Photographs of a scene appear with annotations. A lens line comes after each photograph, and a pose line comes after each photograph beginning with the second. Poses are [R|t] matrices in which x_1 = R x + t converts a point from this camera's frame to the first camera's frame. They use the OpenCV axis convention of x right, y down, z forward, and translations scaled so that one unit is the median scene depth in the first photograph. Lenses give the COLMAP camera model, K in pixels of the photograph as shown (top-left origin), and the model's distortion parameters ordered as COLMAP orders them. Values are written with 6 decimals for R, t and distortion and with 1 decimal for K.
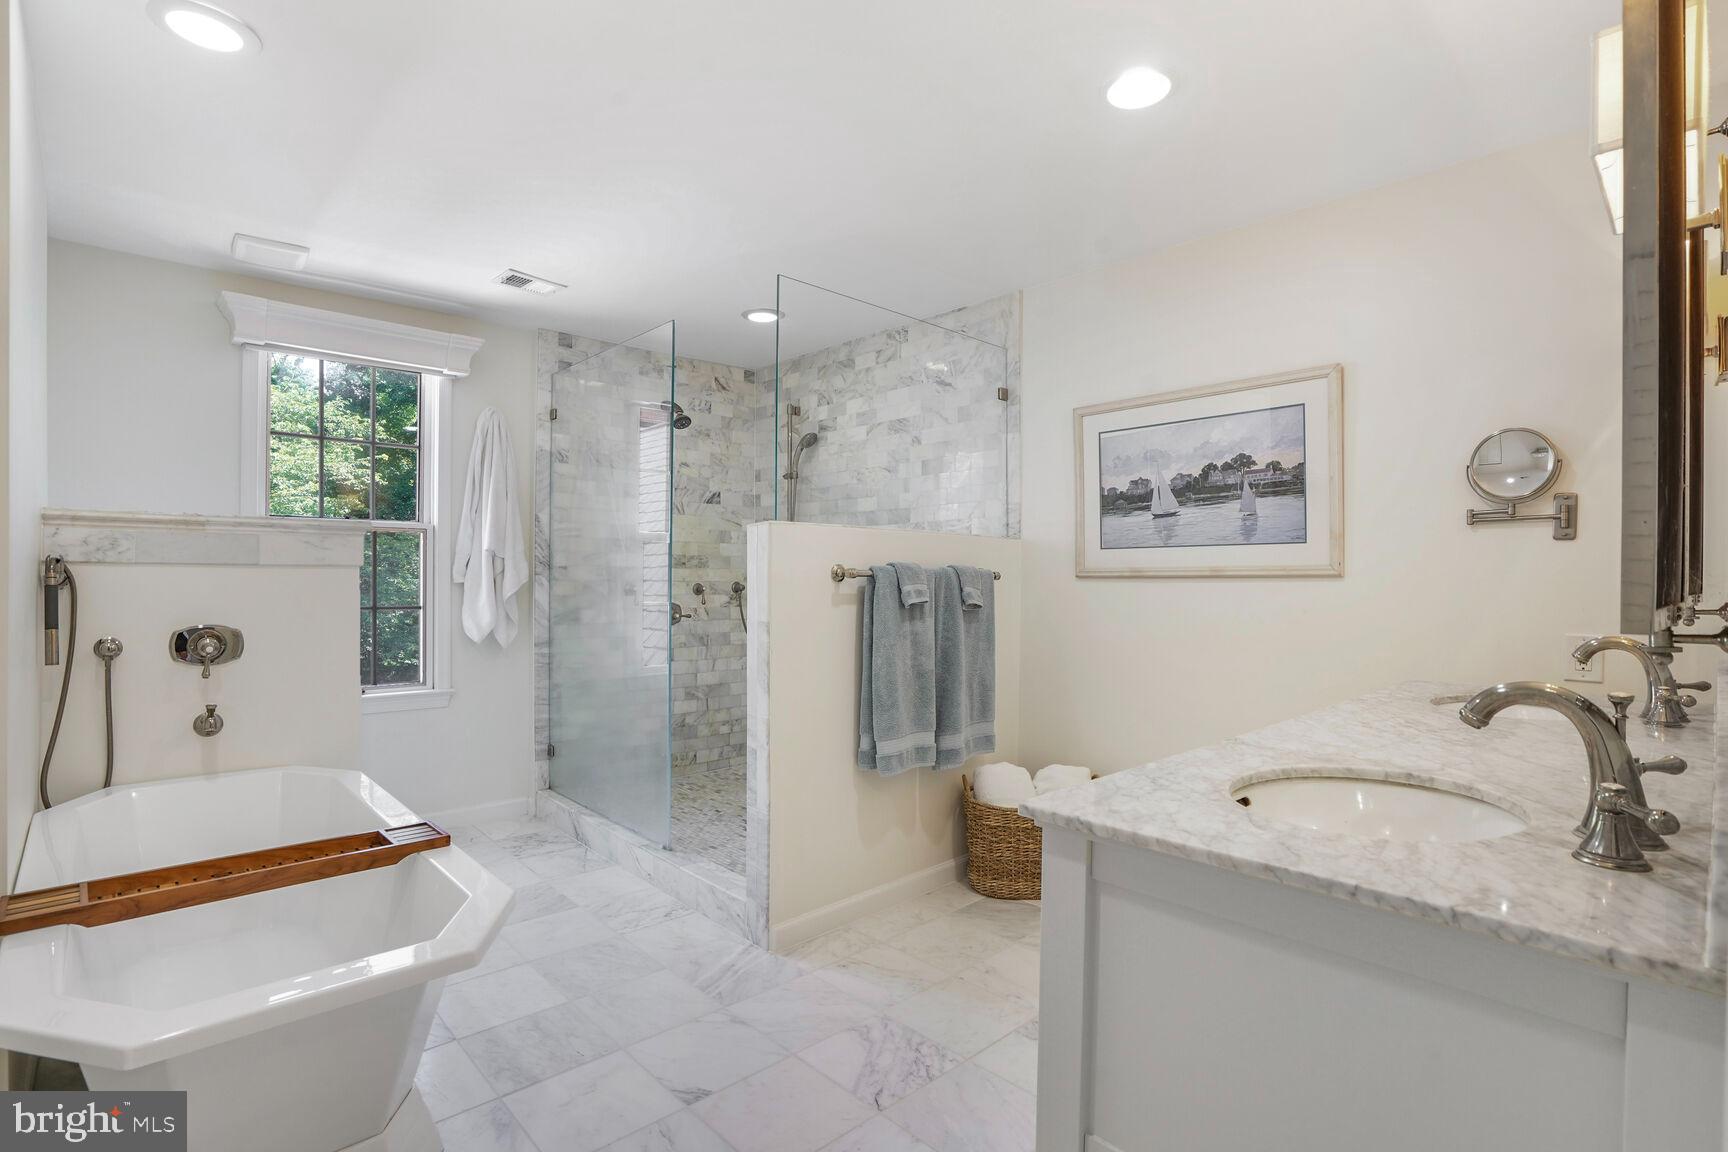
lens RADIAL K [[806.4, 0, 846.5], [0, 806.4, 583.2], [0, 0, 1]] dist [-0.044247, 0.009962]
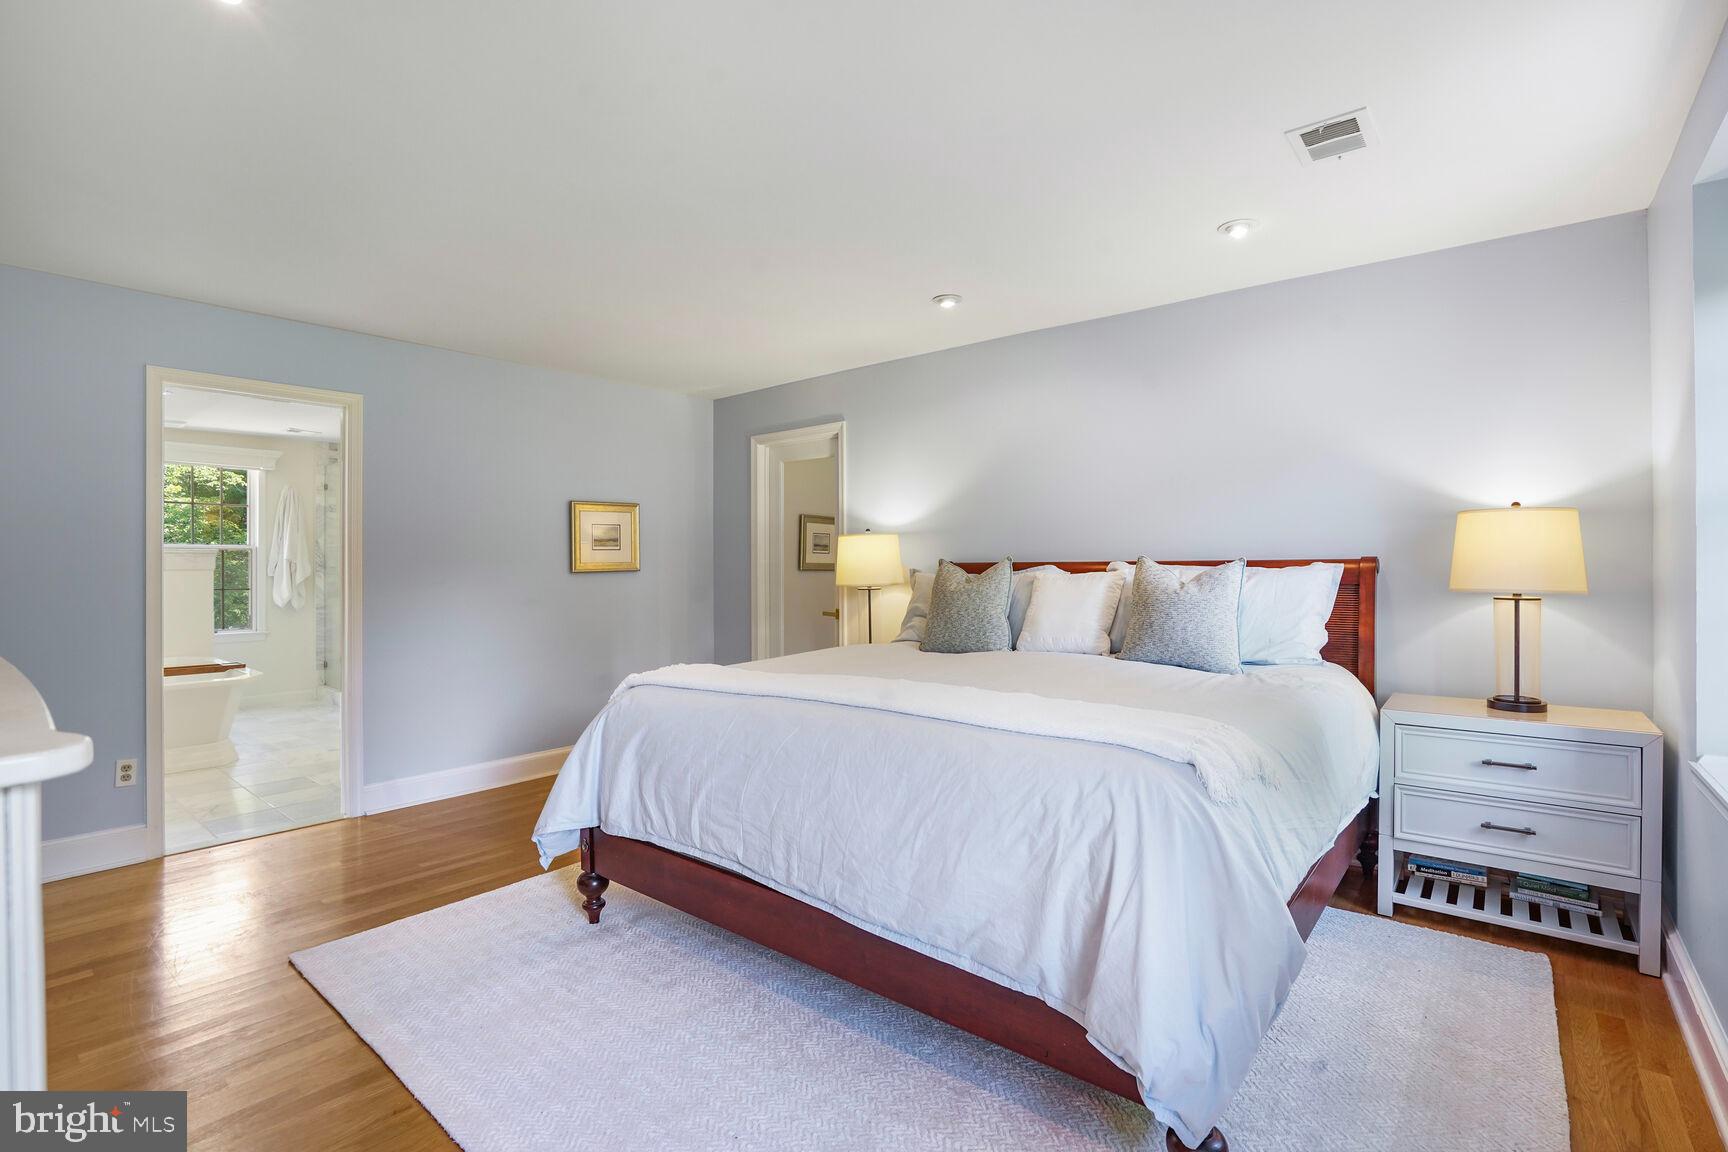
lens RADIAL K [[806.4, 0, 865.5], [0, 806.4, 567.4], [0, 0, 1]] dist [-0.044247, 0.009962]
pose [[0.991116, -0.003941, 0.132940, 0.657167], [0.004750, 0.999972, -0.005767, -0.003239], [-0.132913, 0.006348, 0.991107, -1.036357]]
